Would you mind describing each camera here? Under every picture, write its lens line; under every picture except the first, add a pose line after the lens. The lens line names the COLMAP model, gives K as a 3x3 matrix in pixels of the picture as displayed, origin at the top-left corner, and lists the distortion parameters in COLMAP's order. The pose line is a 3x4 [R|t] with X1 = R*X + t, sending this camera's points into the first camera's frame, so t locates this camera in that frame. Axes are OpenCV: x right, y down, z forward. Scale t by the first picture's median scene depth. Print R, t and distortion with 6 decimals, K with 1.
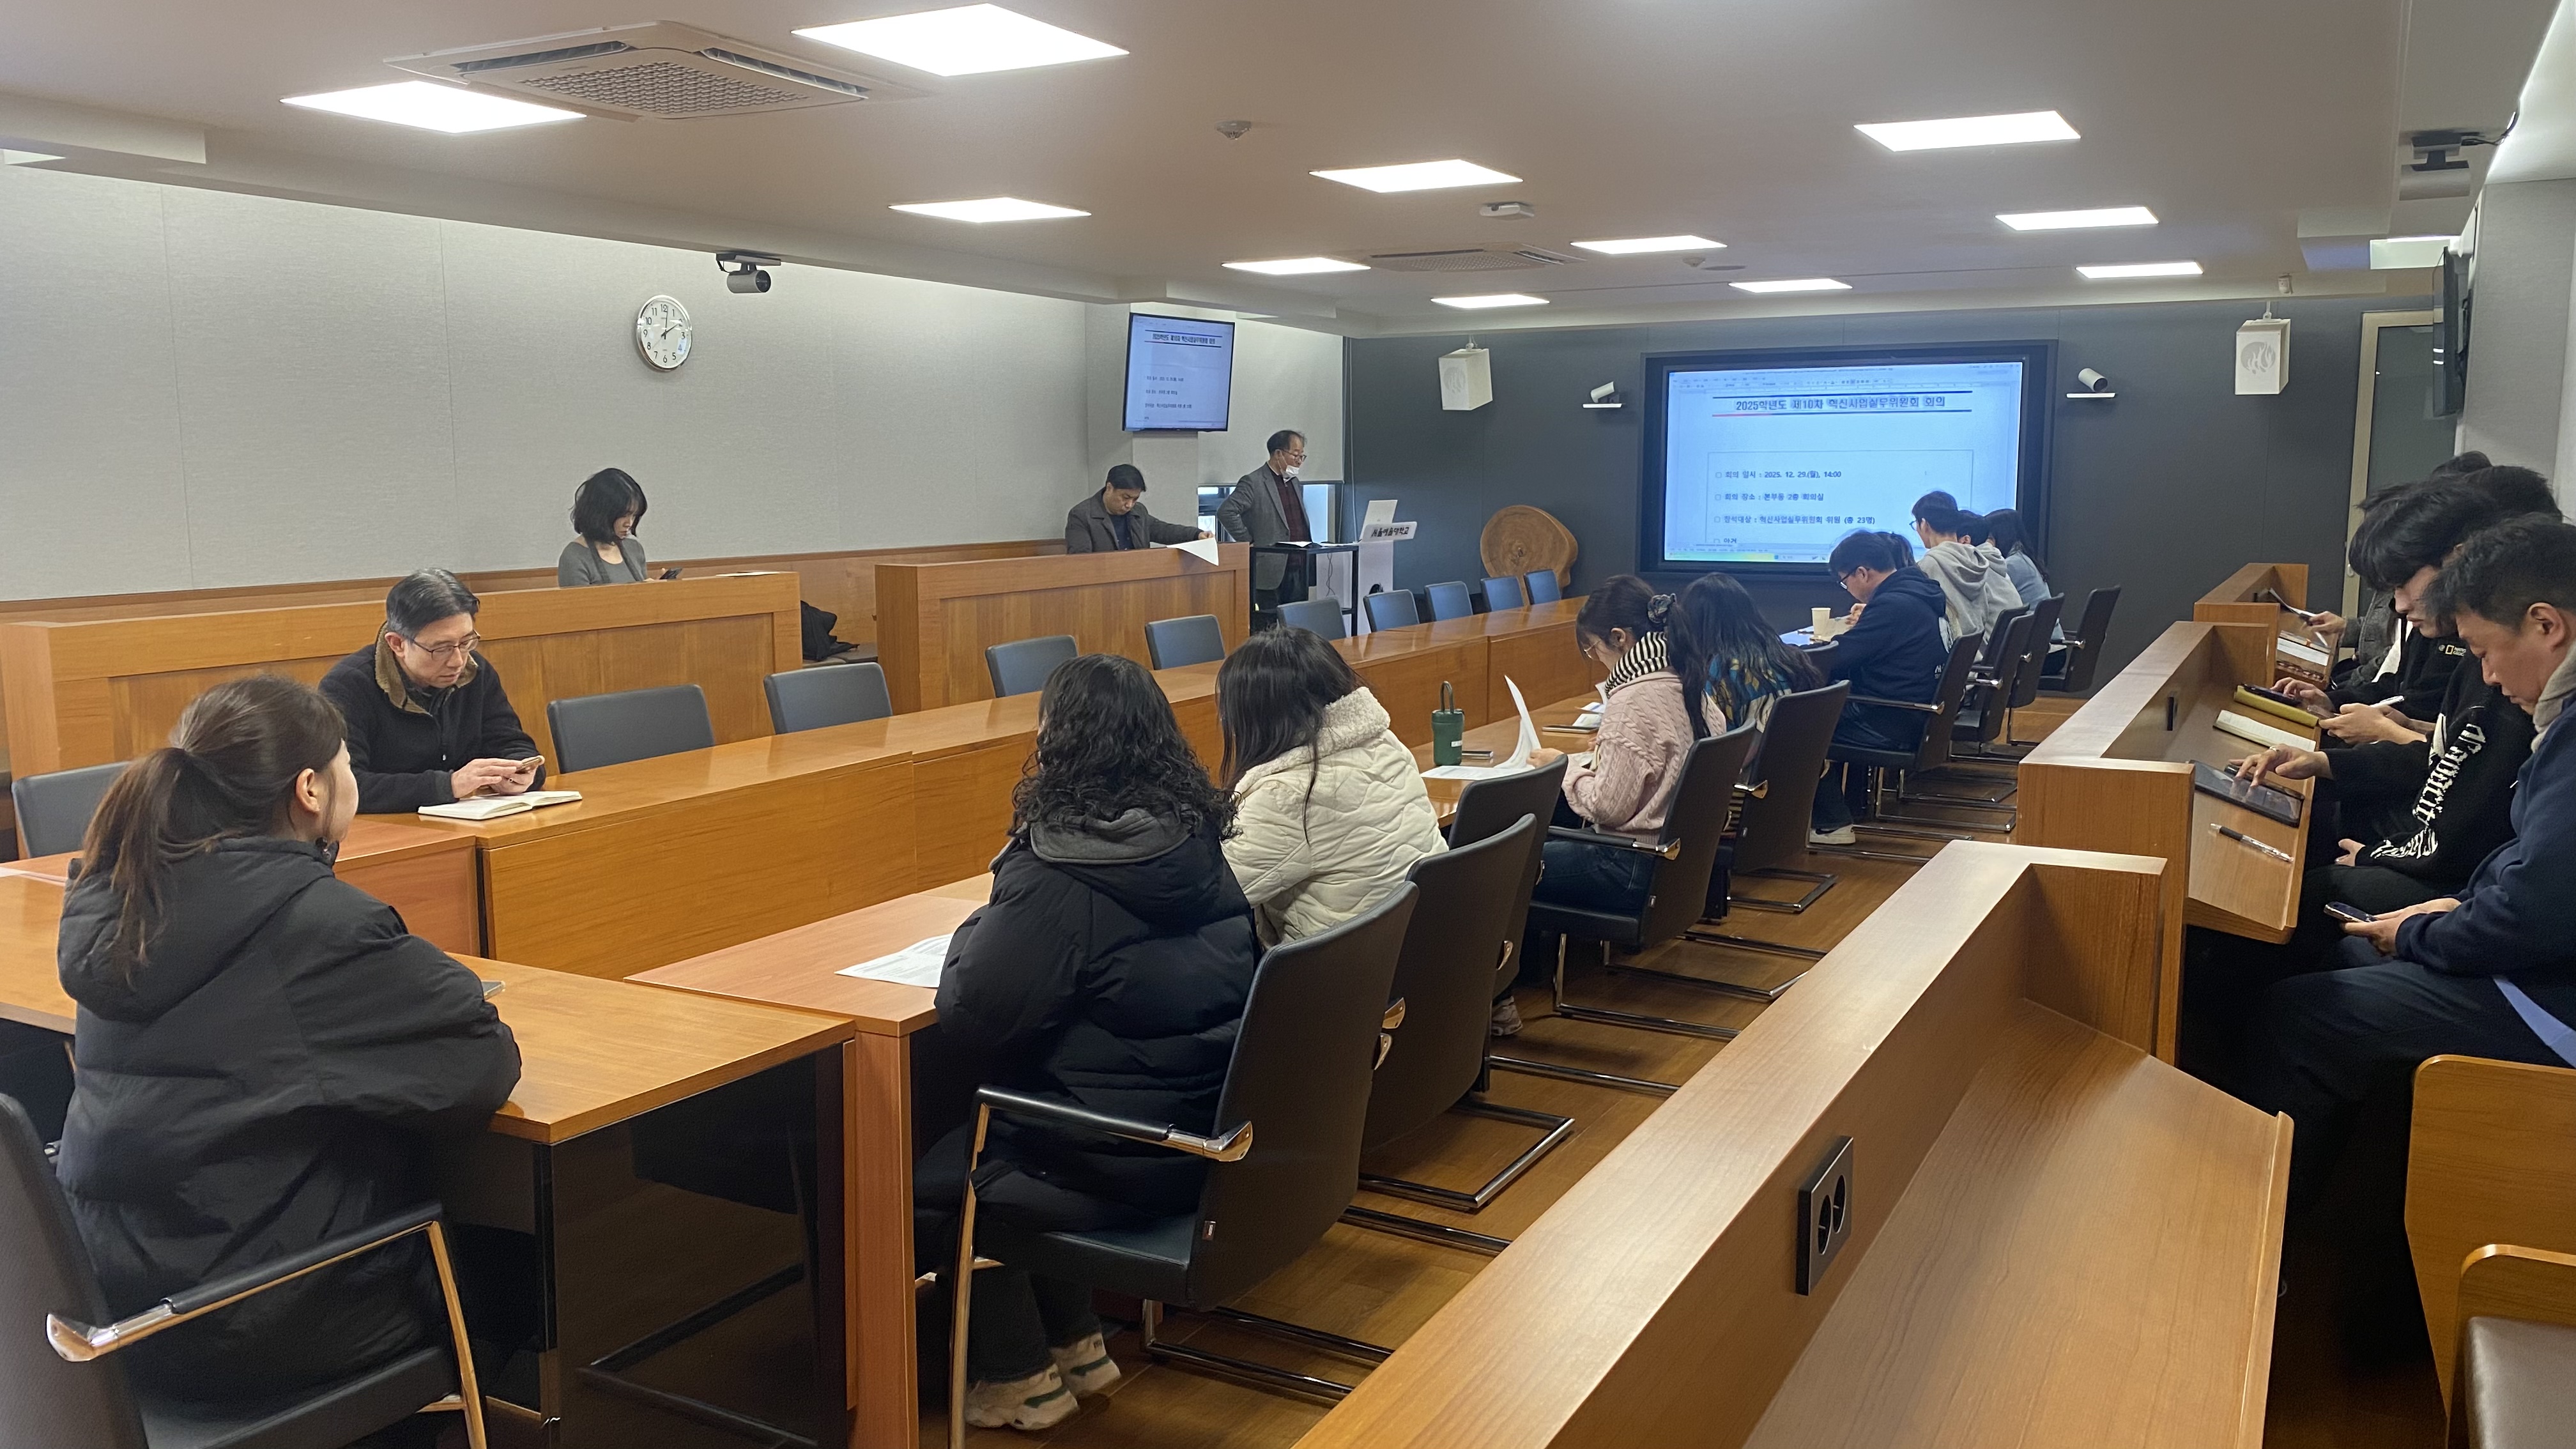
lens RADIAL K [[1906.9, 0, 1288.3], [0, 1906.9, 732.0], [0, 0, 1]] dist [0.083249, -0.136130]
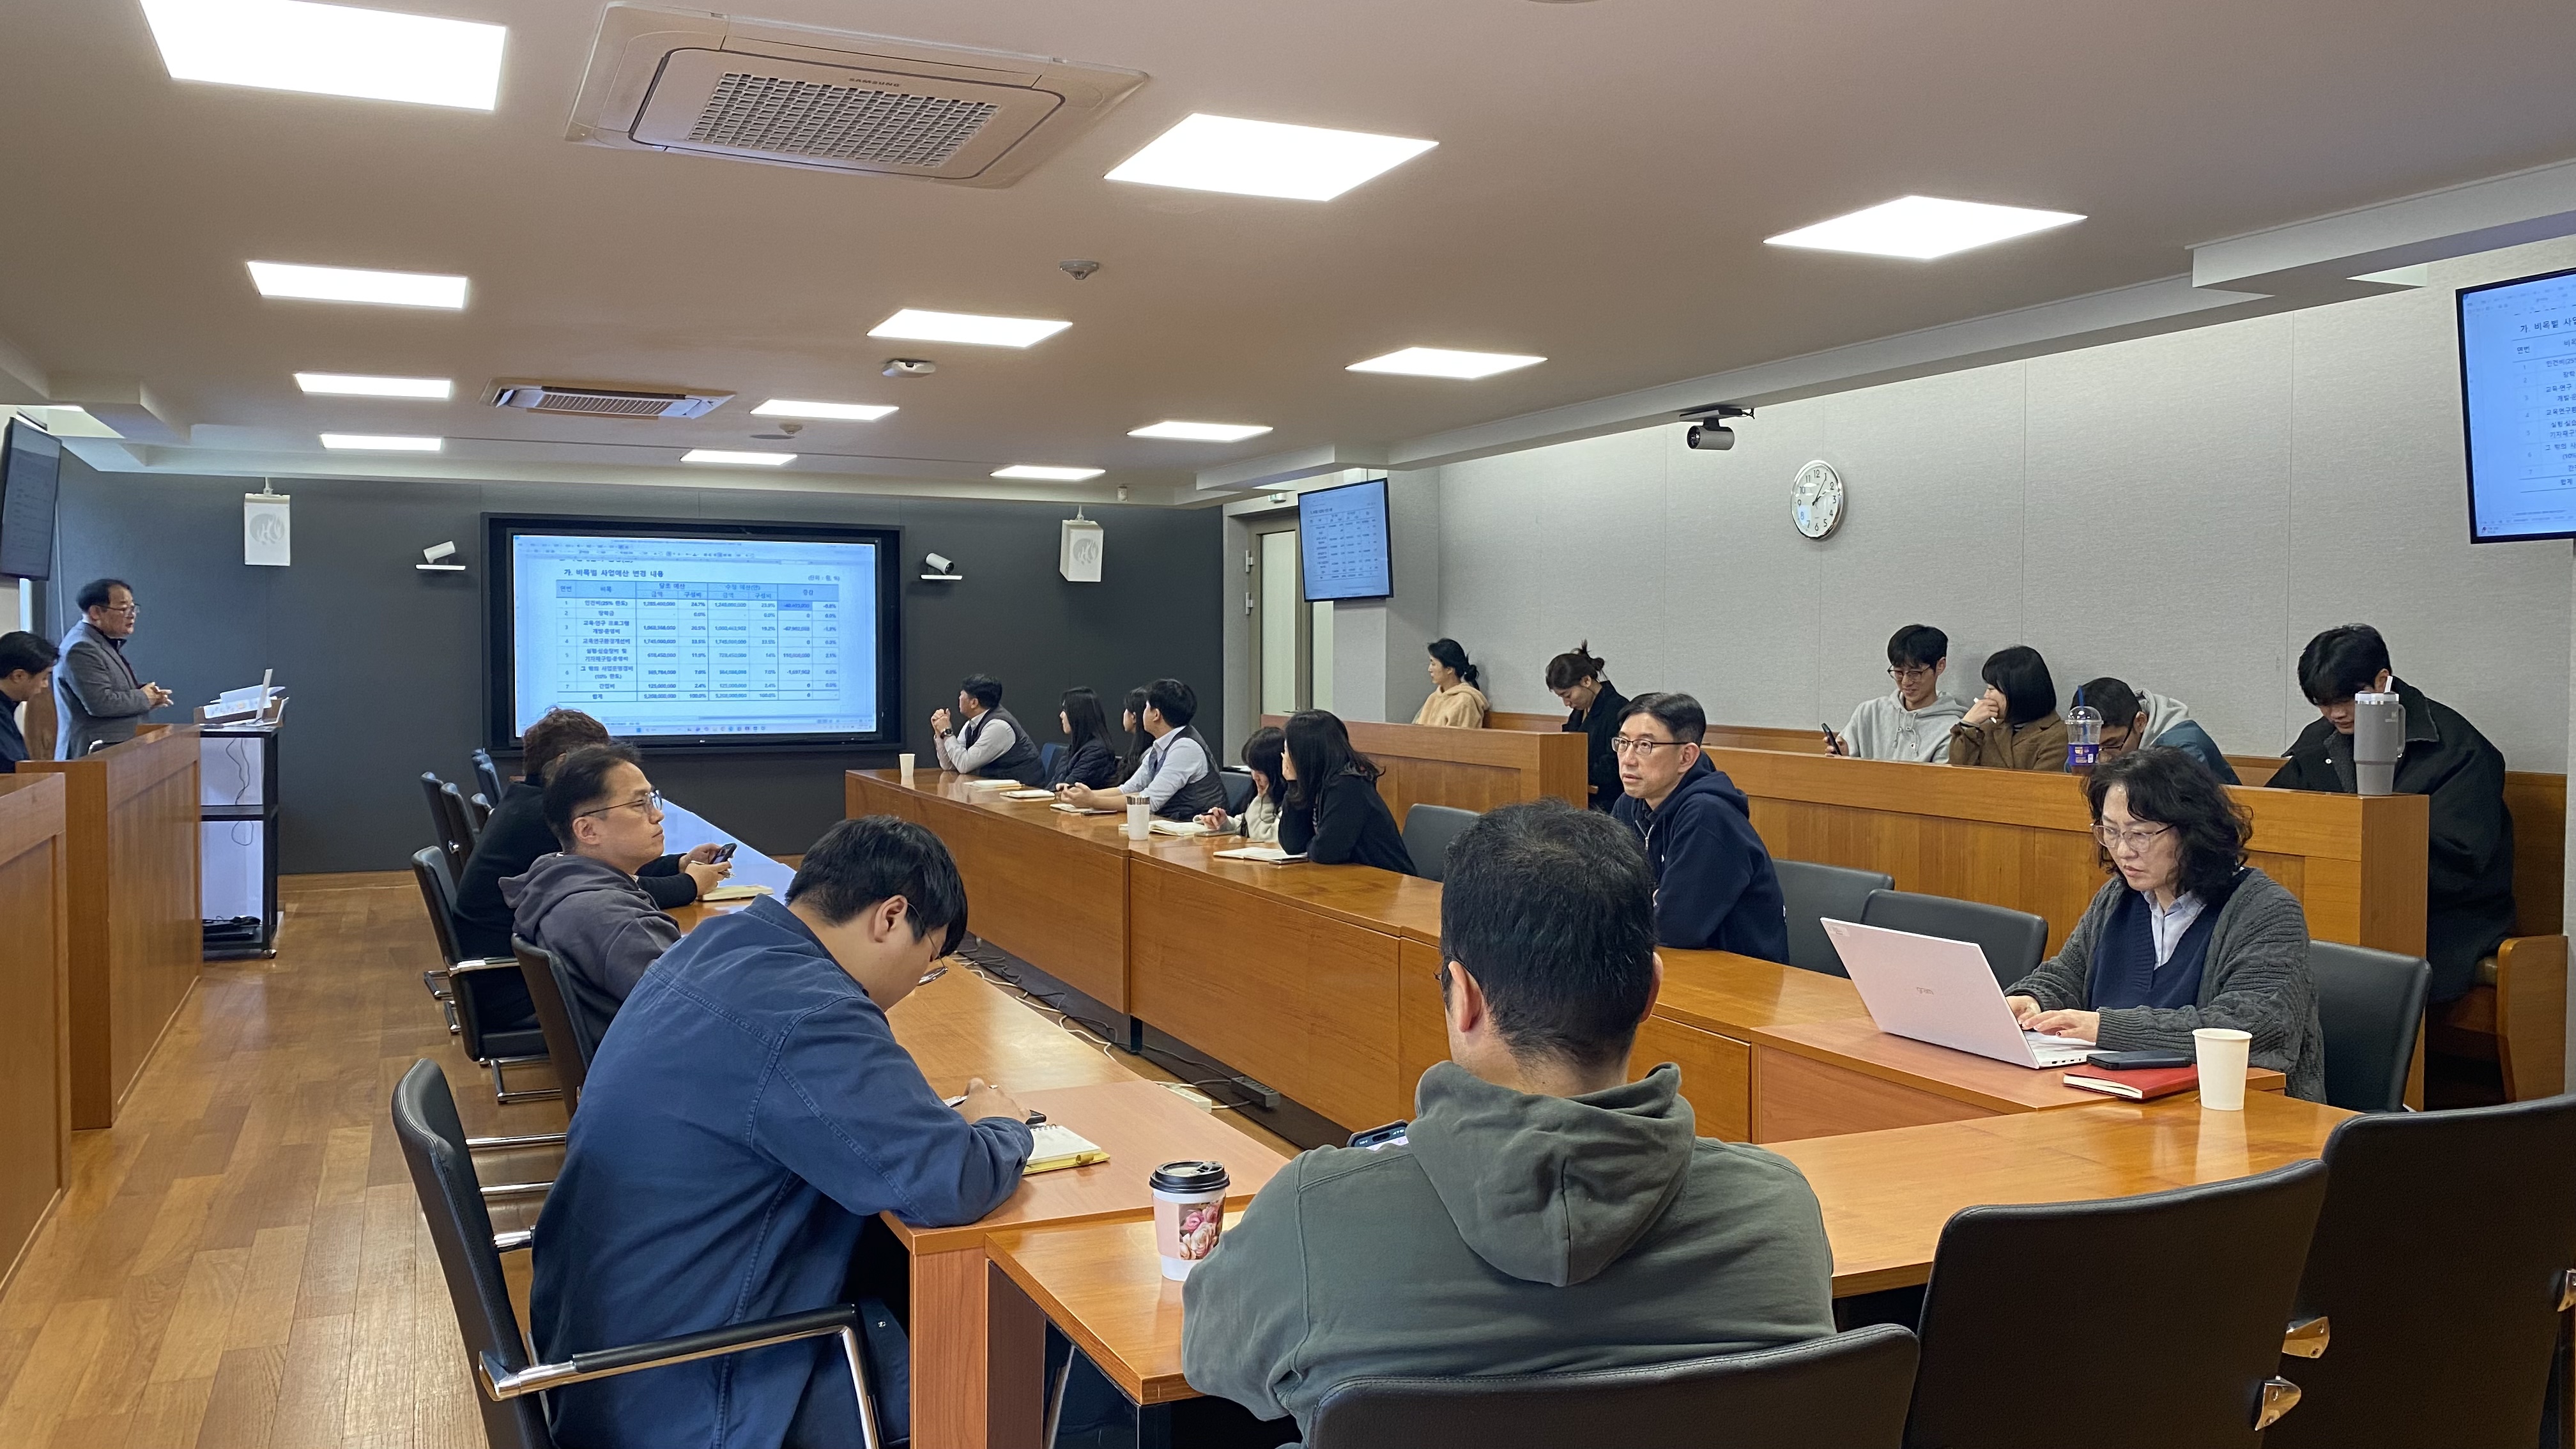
lens RADIAL K [[1906.9, 0, 1288.3], [0, 1906.9, 732.0], [0, 0, 1]] dist [0.083249, -0.136130]
pose [[0.594558, -0.032383, 0.803400, -0.350483], [0.107318, 0.993445, -0.039378, -0.019805], [-0.796859, 0.109632, 0.594136, 0.185592]]
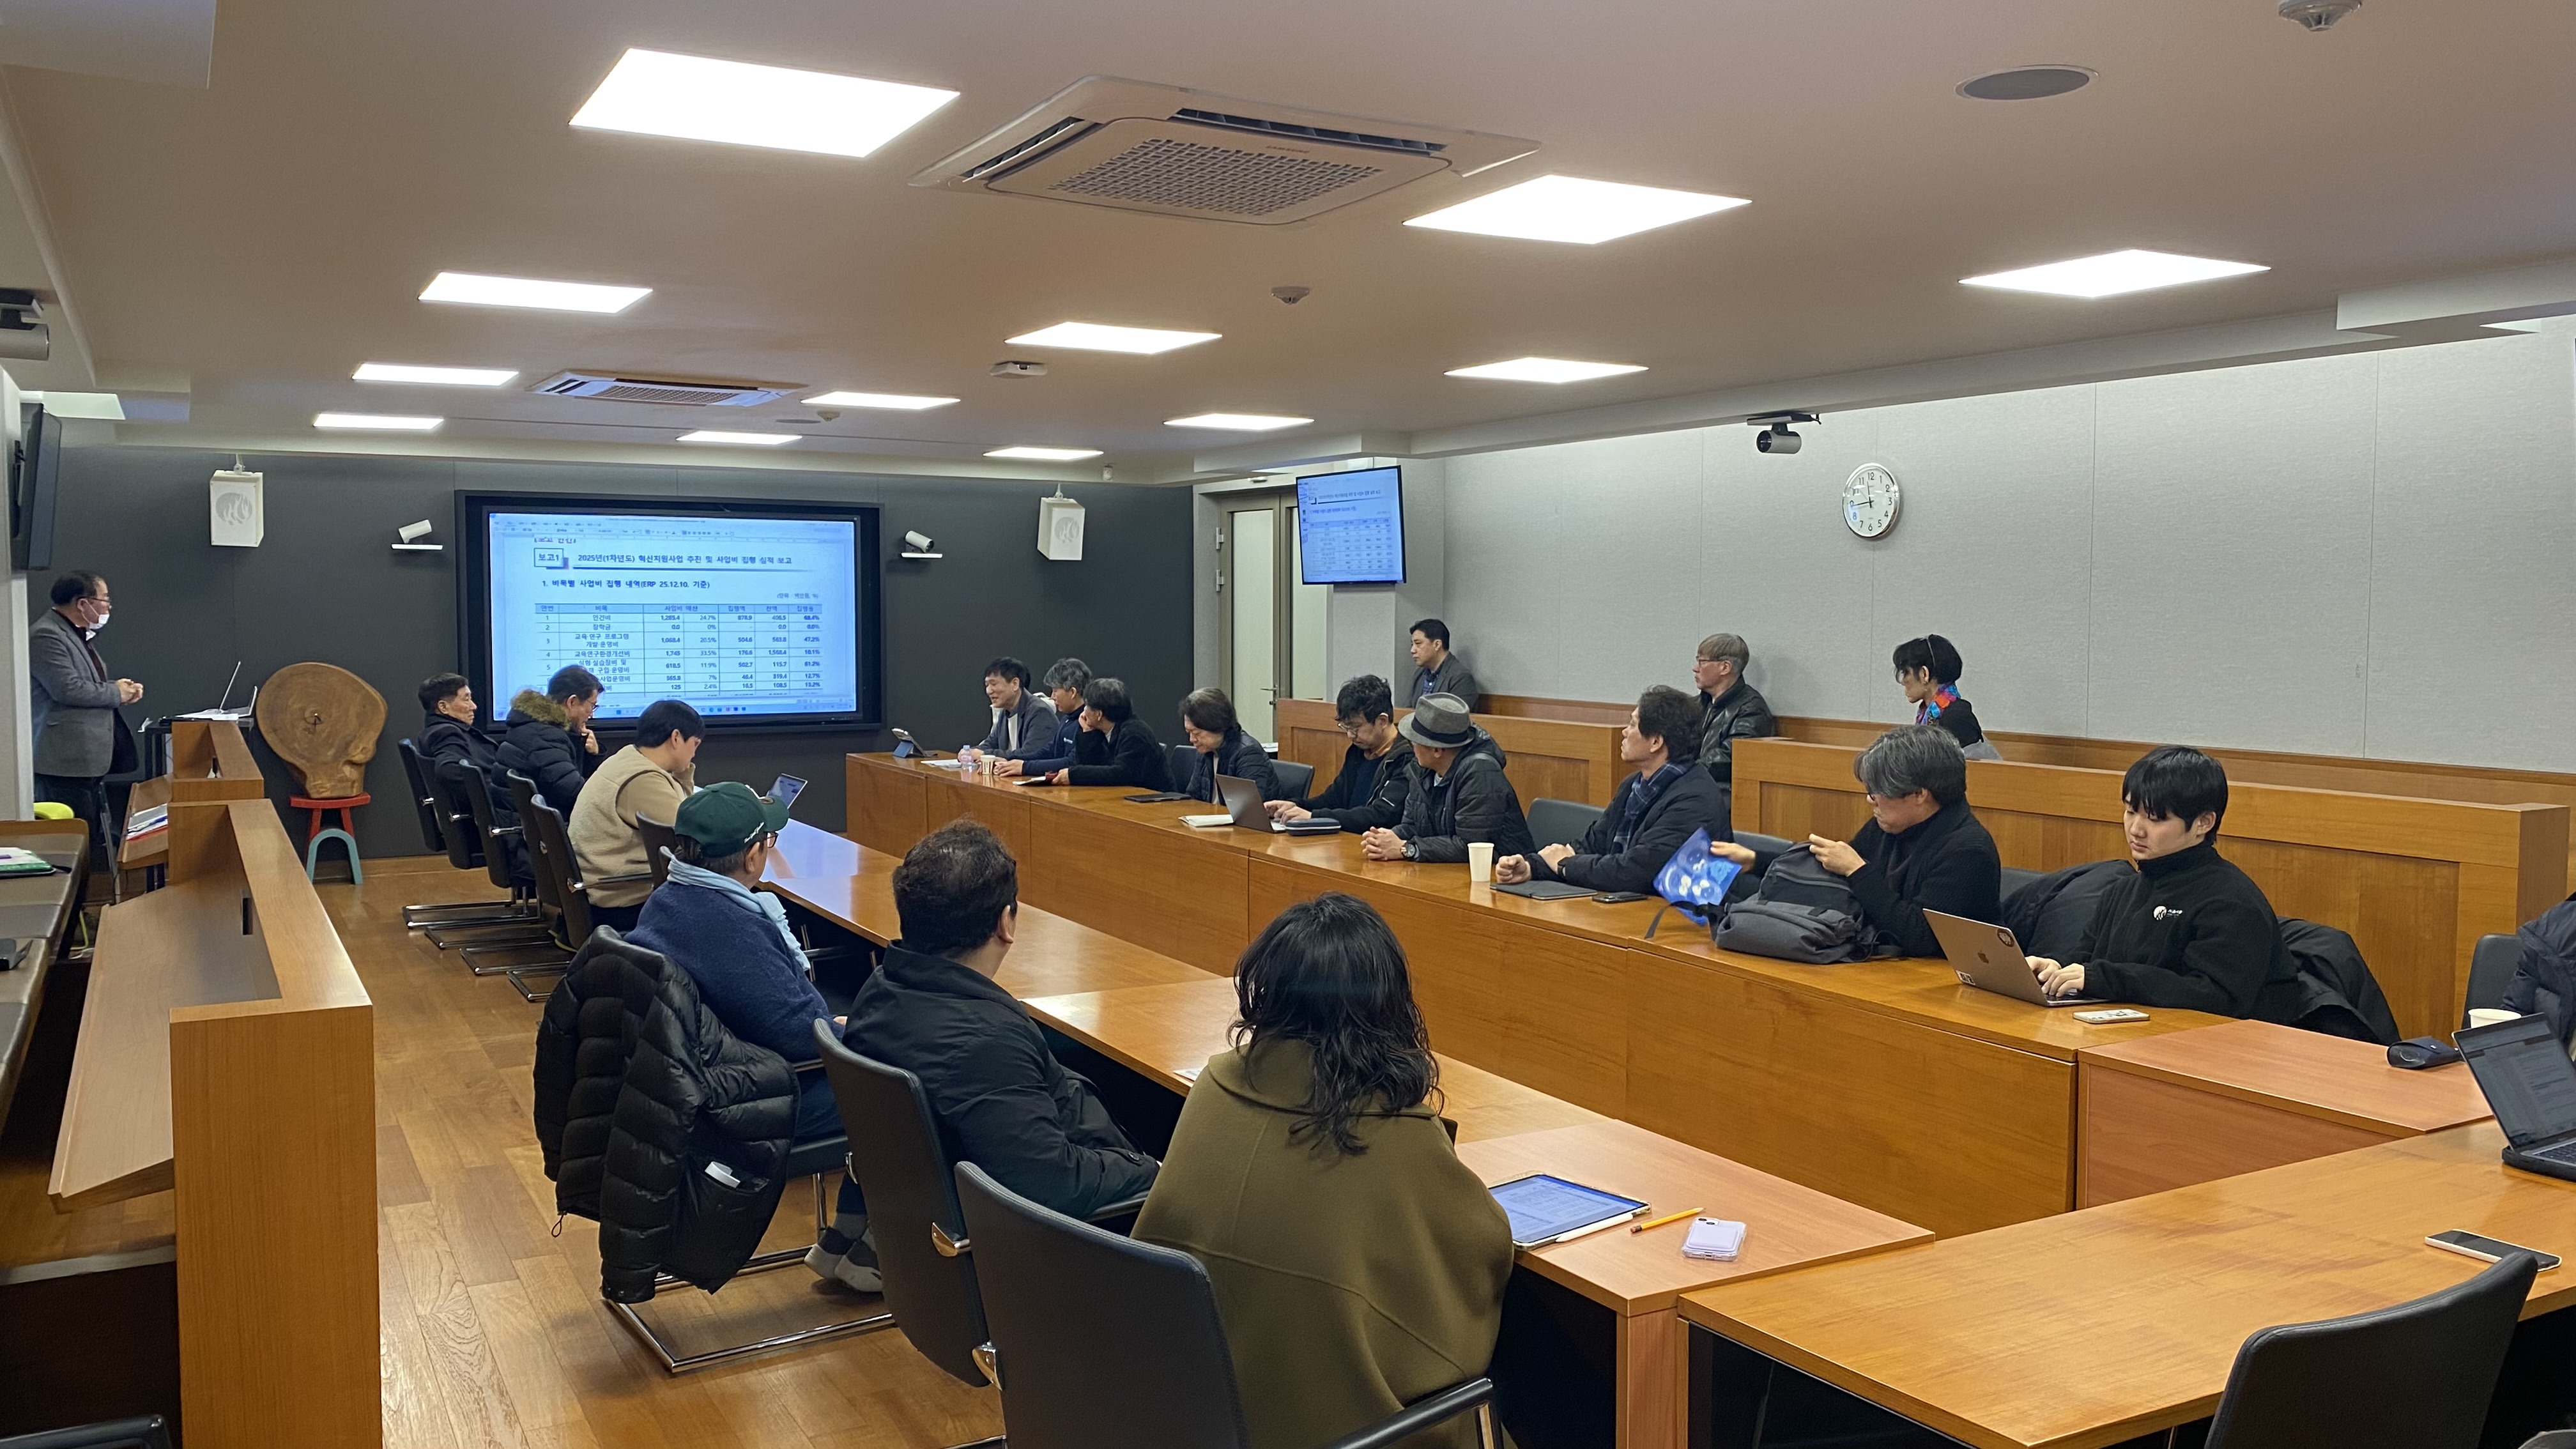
lens RADIAL K [[1904.1, 0, 1288.0], [0, 1904.1, 724.5], [0, 0, 1]] dist [0.061052, -0.095590]
pose [[0.515569, -0.053310, 0.855188, -0.410837], [0.113778, 0.993484, -0.006663, -0.045509], [-0.849260, 0.100737, 0.518275, 0.254611]]
